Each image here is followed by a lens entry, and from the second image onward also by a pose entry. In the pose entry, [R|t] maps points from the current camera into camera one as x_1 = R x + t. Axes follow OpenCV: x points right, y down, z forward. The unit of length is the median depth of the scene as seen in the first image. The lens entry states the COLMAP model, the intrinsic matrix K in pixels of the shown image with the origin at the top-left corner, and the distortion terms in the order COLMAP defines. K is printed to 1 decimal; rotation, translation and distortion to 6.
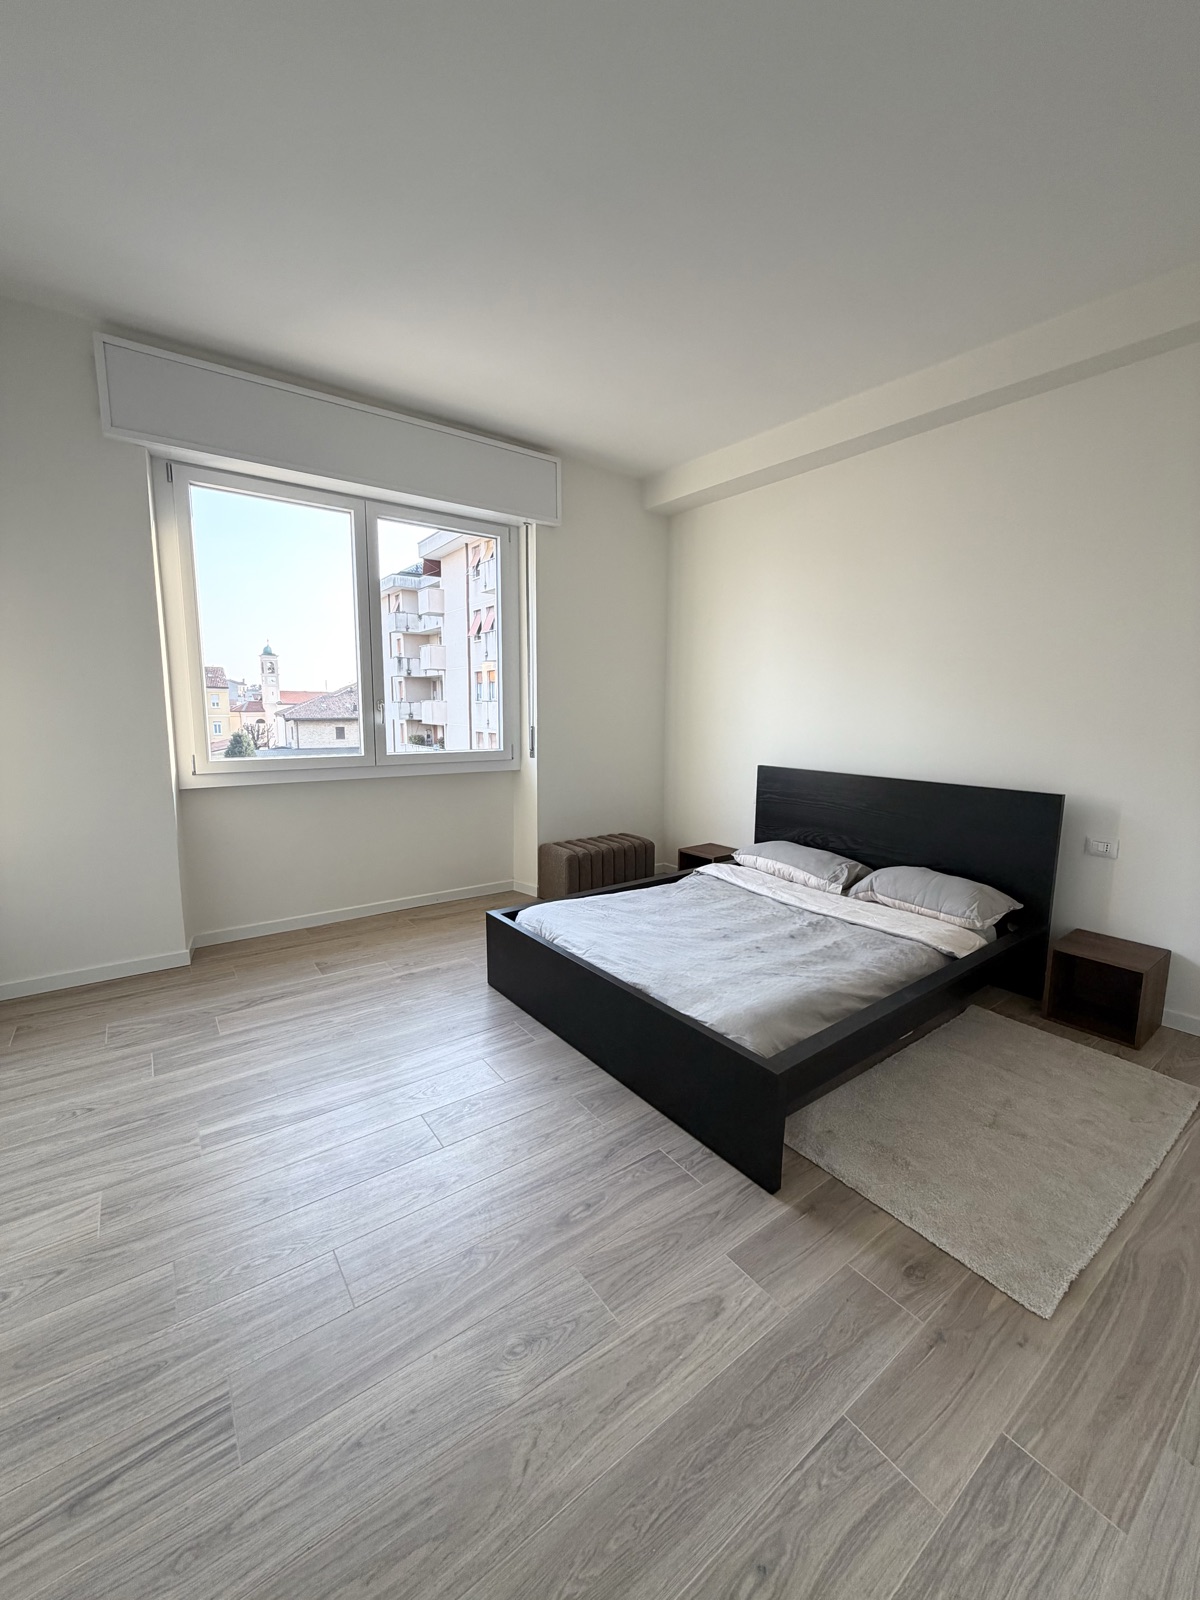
lens RADIAL K [[645.9, 0, 600.0], [0, 645.9, 800.0], [0, 0, 1]] dist [-0.001633, -0.000196]
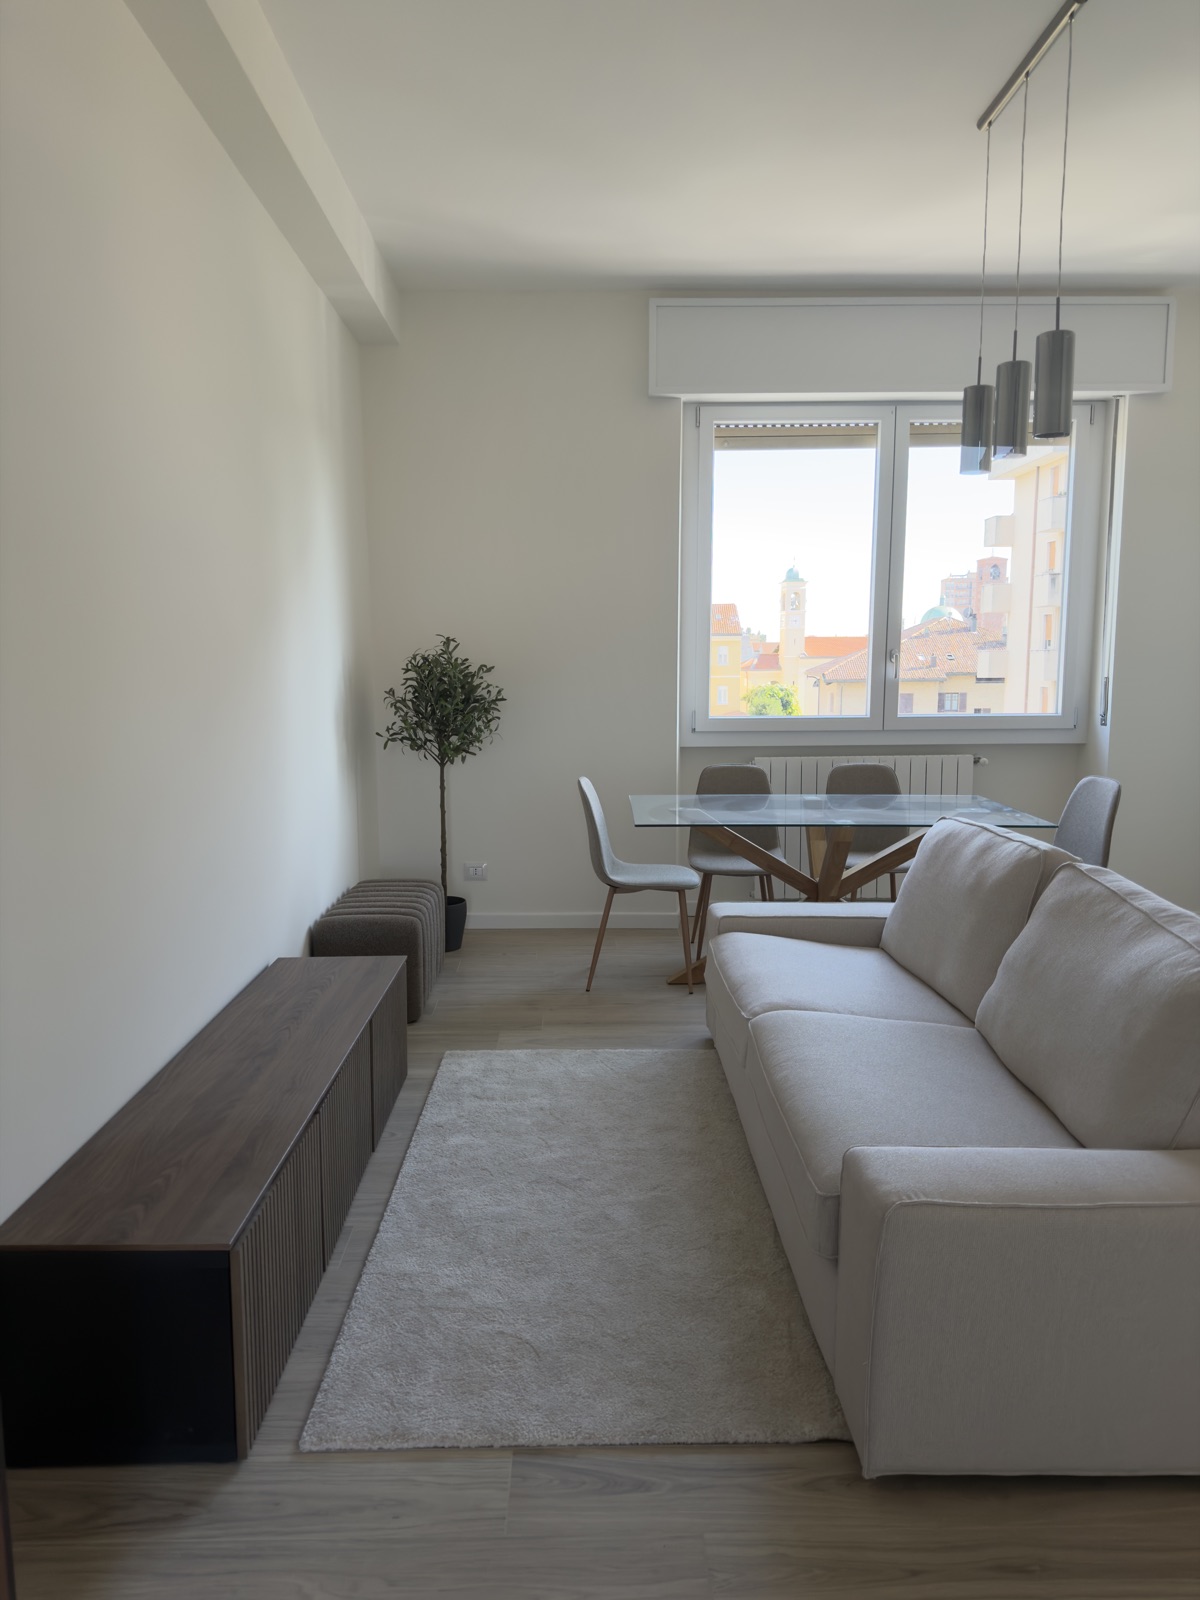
lens RADIAL K [[1111.1, 0, 600.0], [0, 1111.1, 800.0], [0, 0, 1]] dist [0.132483, -0.240300]
pose [[0.803627, 0.065913, -0.591472, 0.192392], [-0.075393, 0.997116, 0.008682, 0.046895], [0.590339, 0.037616, 0.806279, -0.324637]]
